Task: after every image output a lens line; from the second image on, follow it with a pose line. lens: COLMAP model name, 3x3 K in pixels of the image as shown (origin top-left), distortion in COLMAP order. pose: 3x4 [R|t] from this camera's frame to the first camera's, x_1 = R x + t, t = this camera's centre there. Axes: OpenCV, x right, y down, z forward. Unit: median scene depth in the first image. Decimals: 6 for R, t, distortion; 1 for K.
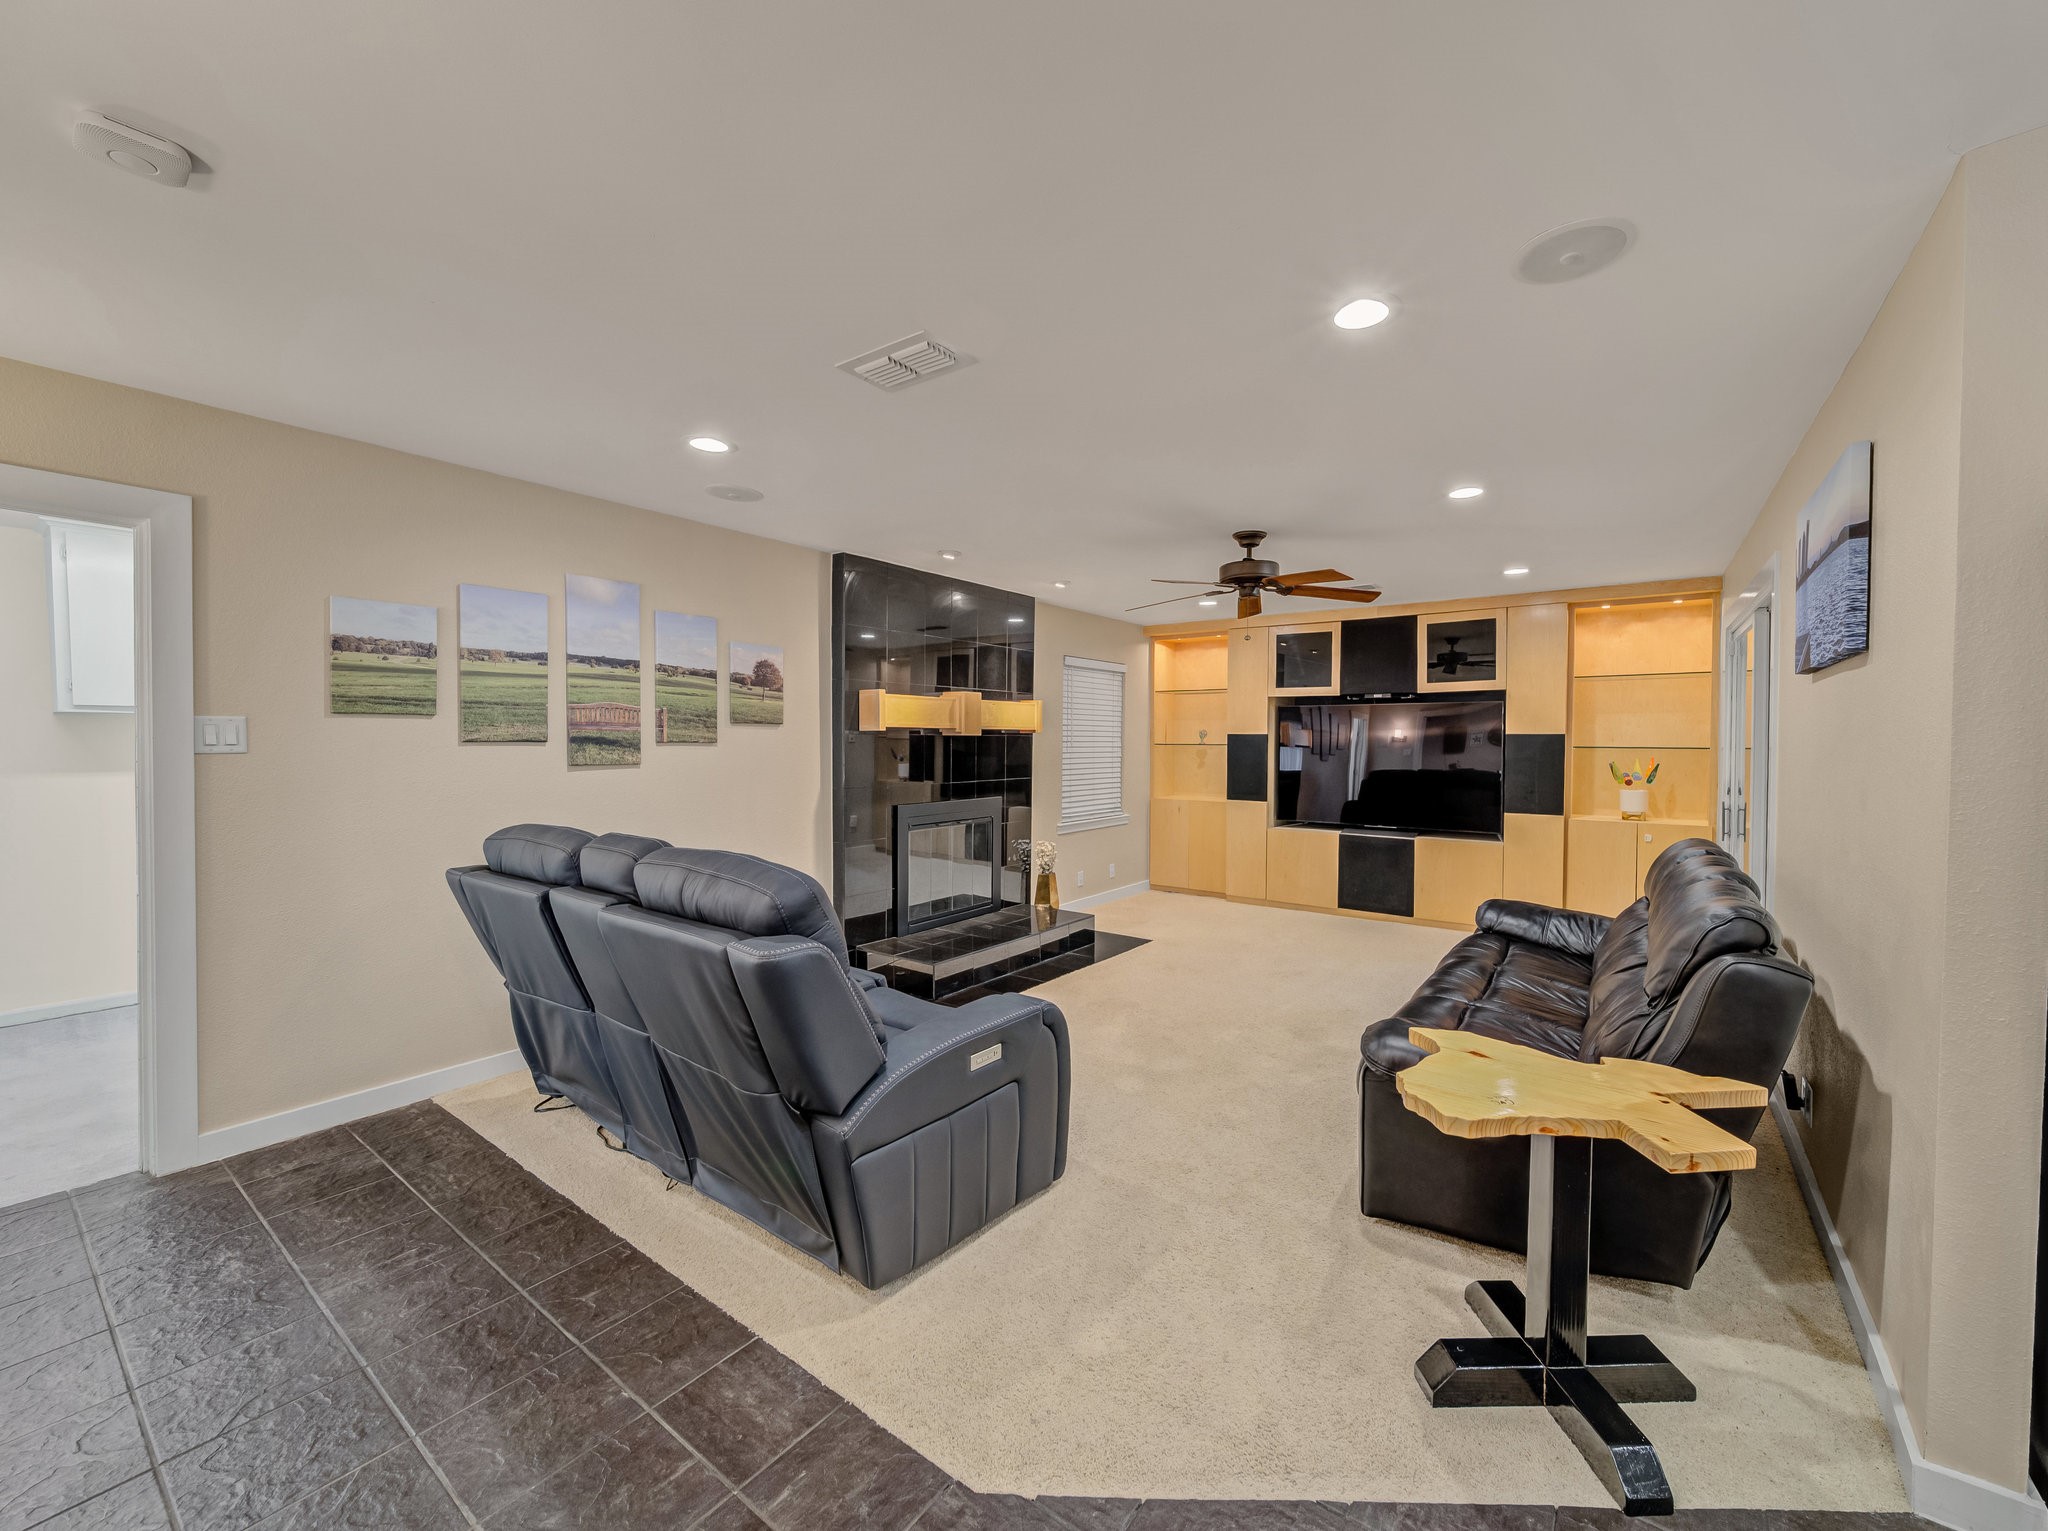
lens RADIAL K [[808.2, 0, 1054.0], [0, 808.2, 758.7], [0, 0, 1]] dist [0.000862, -0.001233]
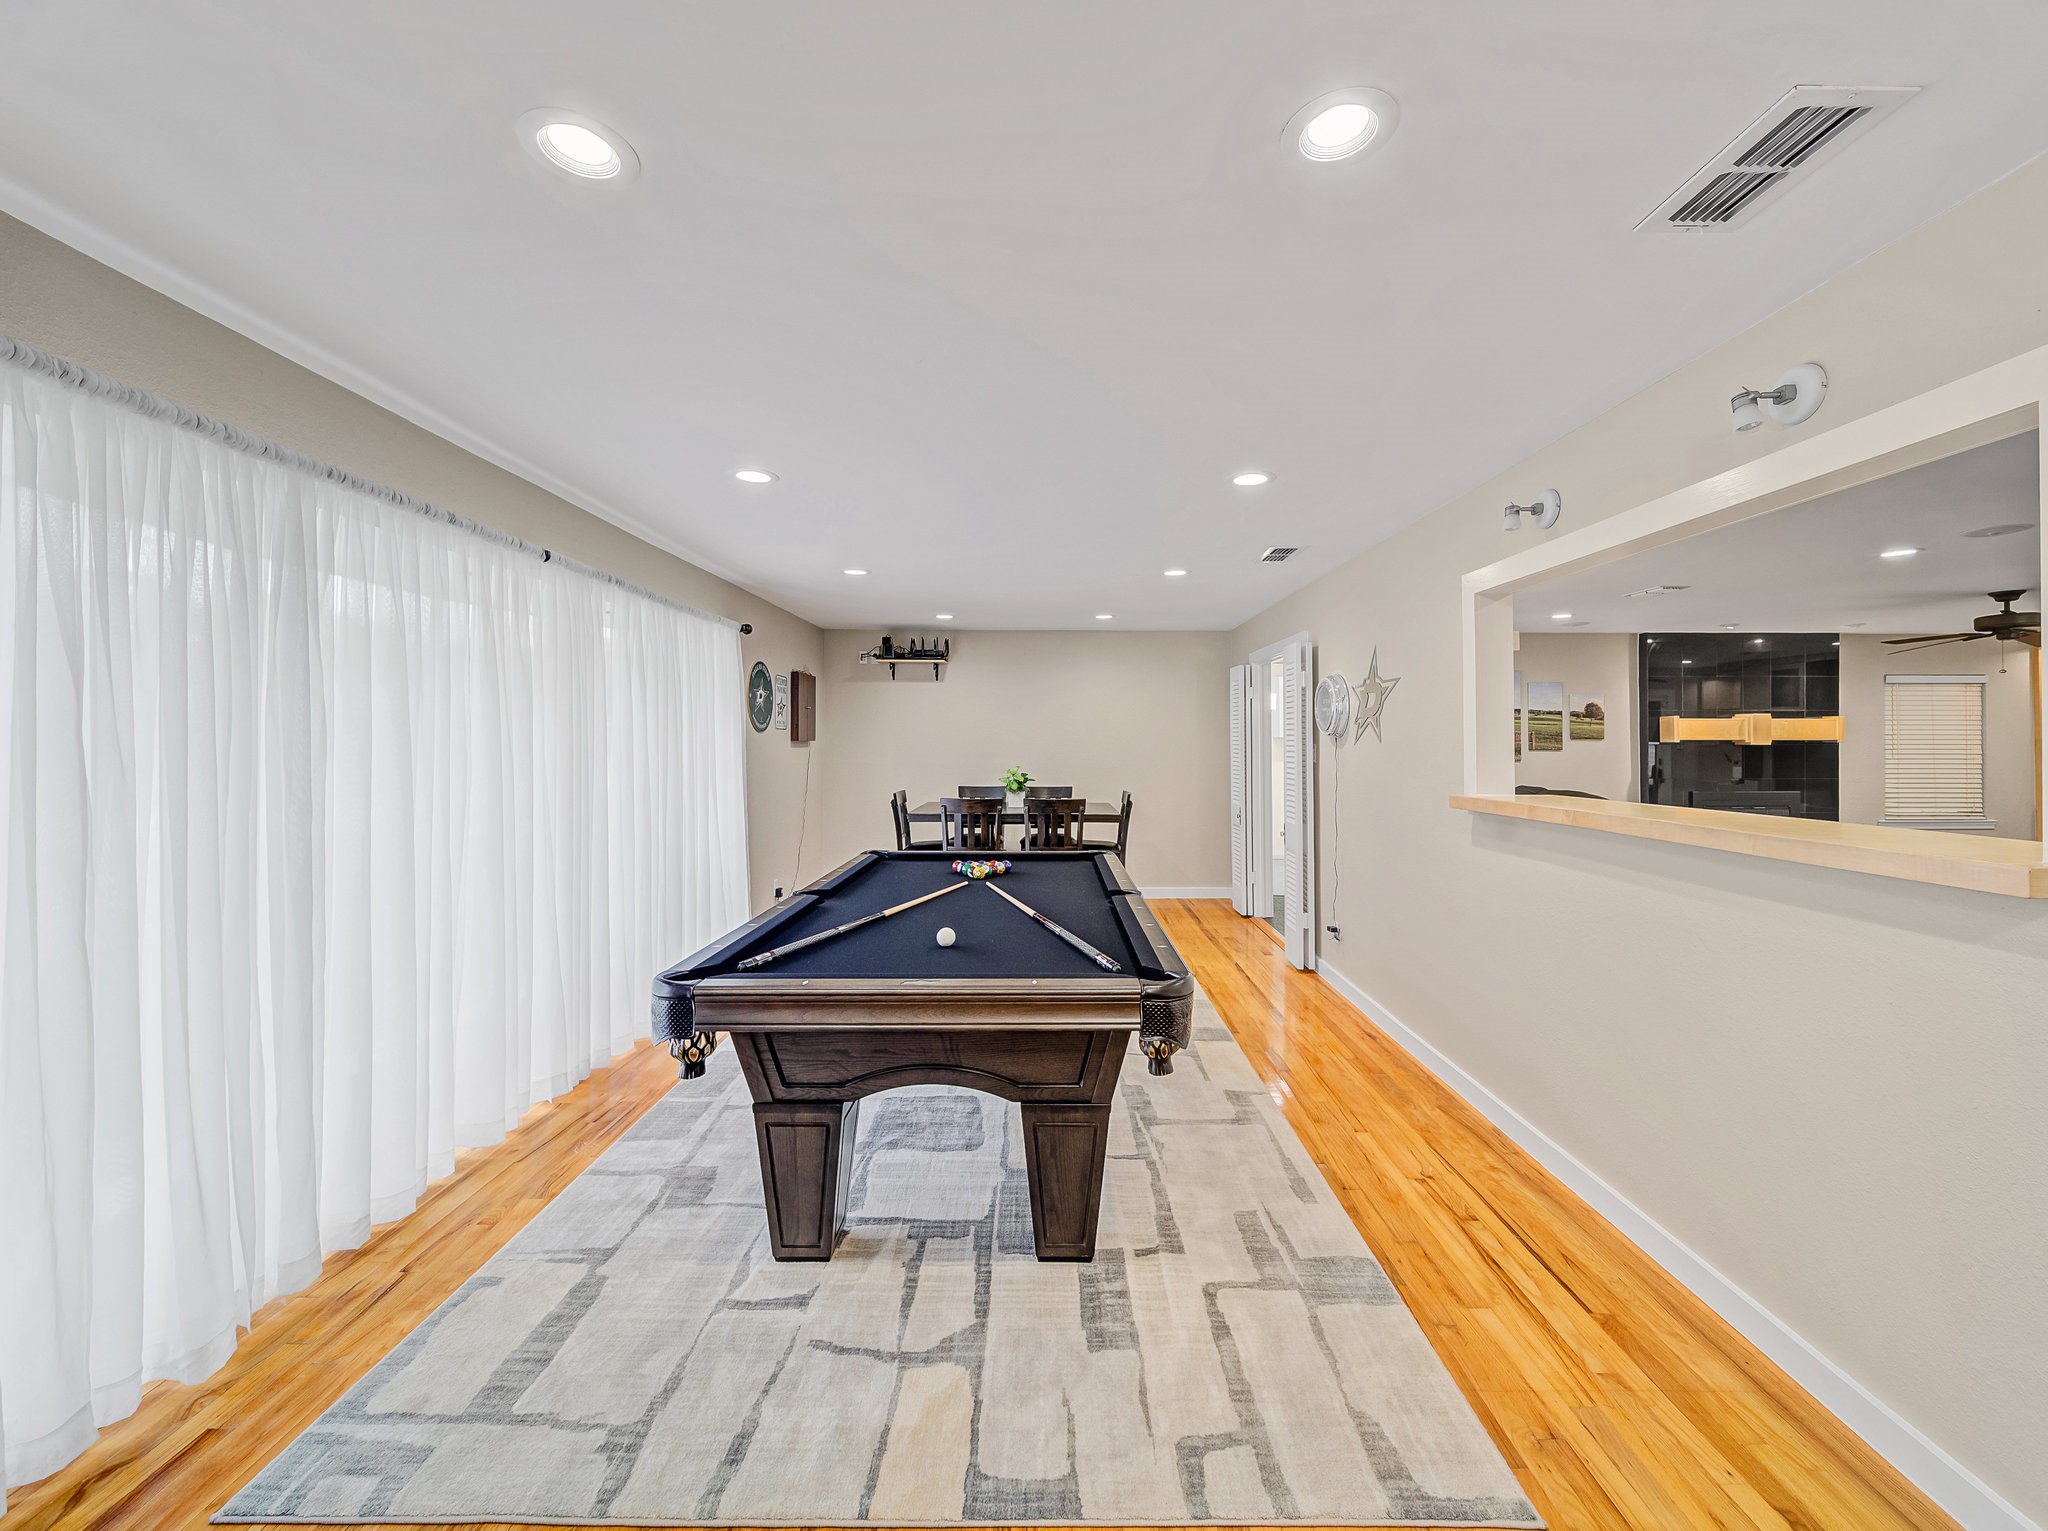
lens RADIAL K [[808.2, 0, 1050.5], [0, 808.2, 732.6], [0, 0, 1]] dist [0.000862, -0.001233]
pose [[0.587747, -0.014749, -0.808911, 0.418108], [-0.016940, 0.999390, -0.030531, 0.018478], [0.808868, 0.031648, 0.587138, -1.105870]]
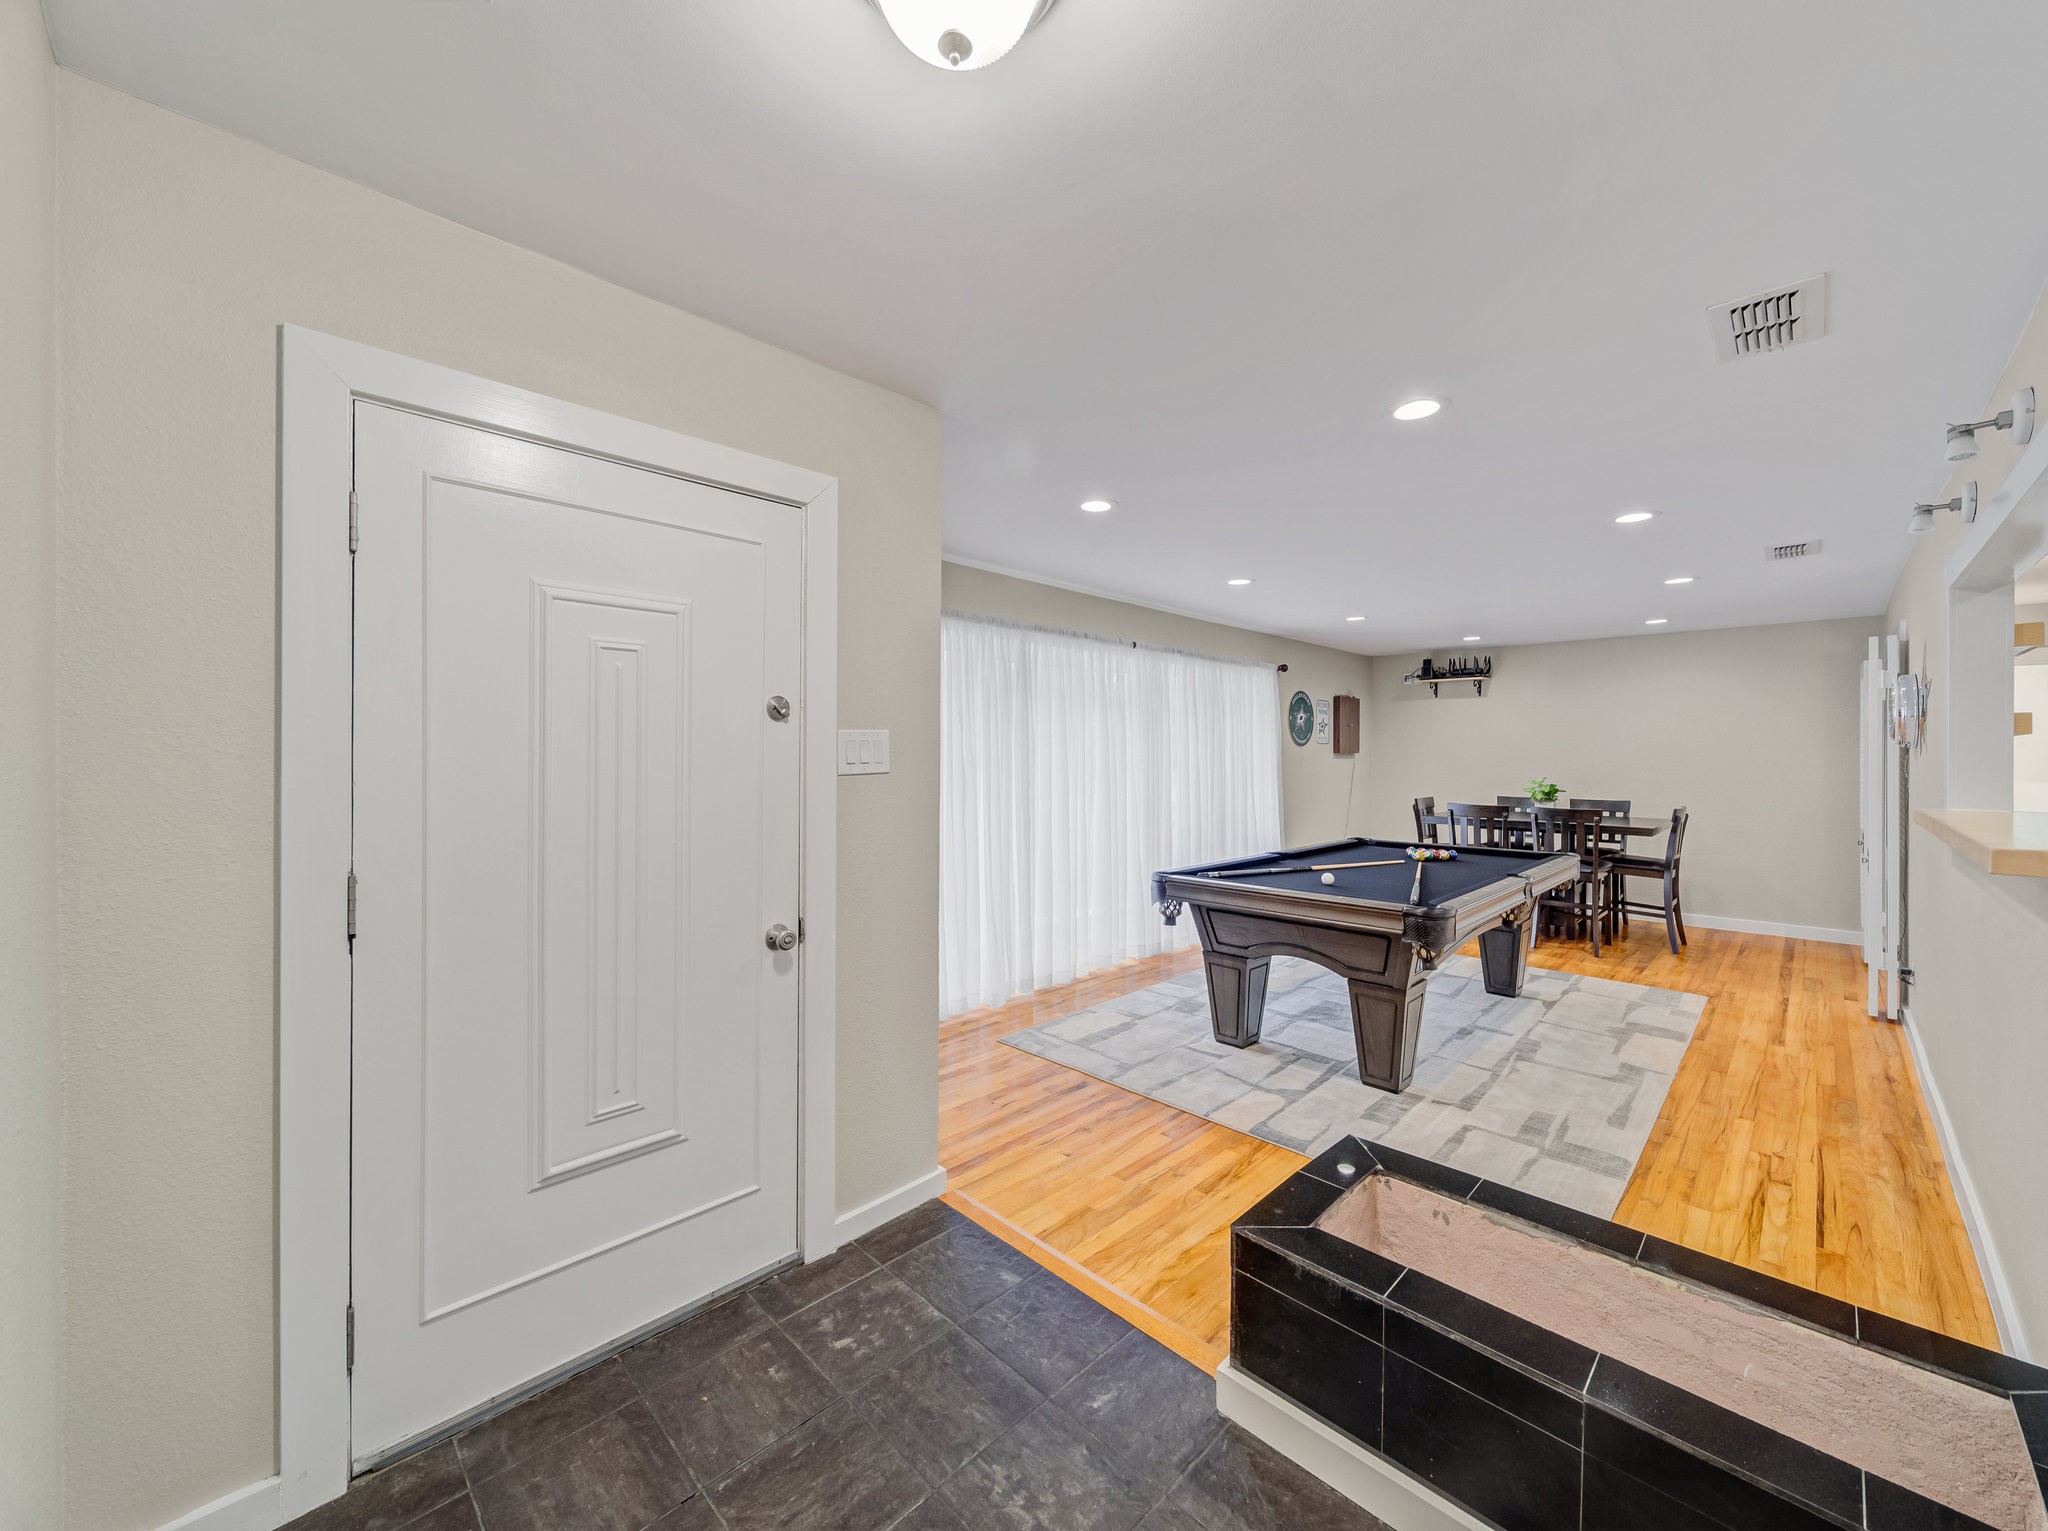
lens RADIAL K [[808.2, 0, 1036.3], [0, 808.2, 760.2], [0, 0, 1]] dist [0.000862, -0.001233]
pose [[-0.147801, -0.000181, -0.989017, 0.903332], [-0.027272, 0.999620, 0.003893, 0.024566], [0.988641, 0.027548, -0.147749, -0.994012]]
